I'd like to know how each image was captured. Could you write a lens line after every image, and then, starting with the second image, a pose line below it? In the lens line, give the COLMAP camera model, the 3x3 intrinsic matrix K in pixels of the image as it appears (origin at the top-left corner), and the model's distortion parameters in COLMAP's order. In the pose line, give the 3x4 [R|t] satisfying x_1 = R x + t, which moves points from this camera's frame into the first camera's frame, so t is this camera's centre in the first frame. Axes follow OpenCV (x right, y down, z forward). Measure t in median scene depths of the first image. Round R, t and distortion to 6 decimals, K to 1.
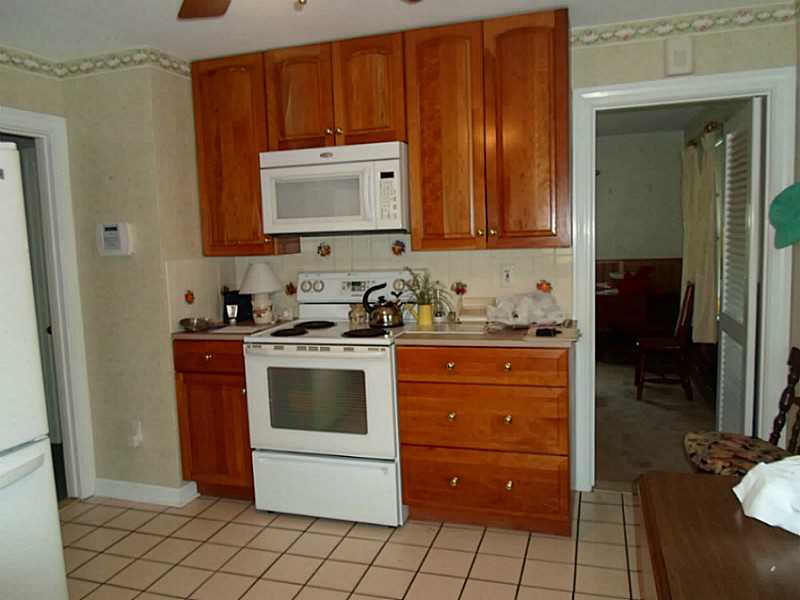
lens RADIAL K [[625.4, 0, 393.4], [0, 625.4, 300.4], [0, 0, 1]] dist [-0.005735, -0.017541]
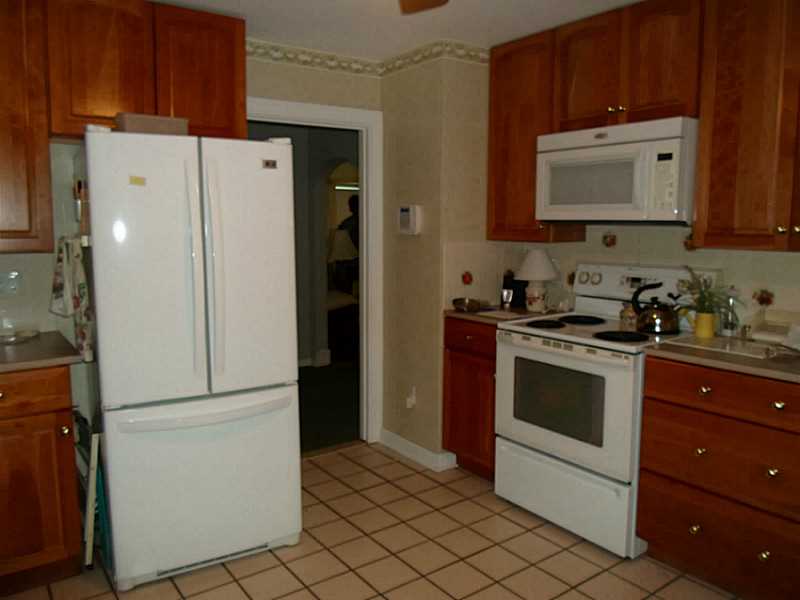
lens RADIAL K [[625.4, 0, 396.9], [0, 625.4, 298.9], [0, 0, 1]] dist [-0.005735, -0.017541]
pose [[0.809750, 0.109423, -0.576481, 0.196457], [-0.092322, 0.993980, 0.058991, -0.022512], [0.579466, 0.005454, 0.814978, 0.086799]]
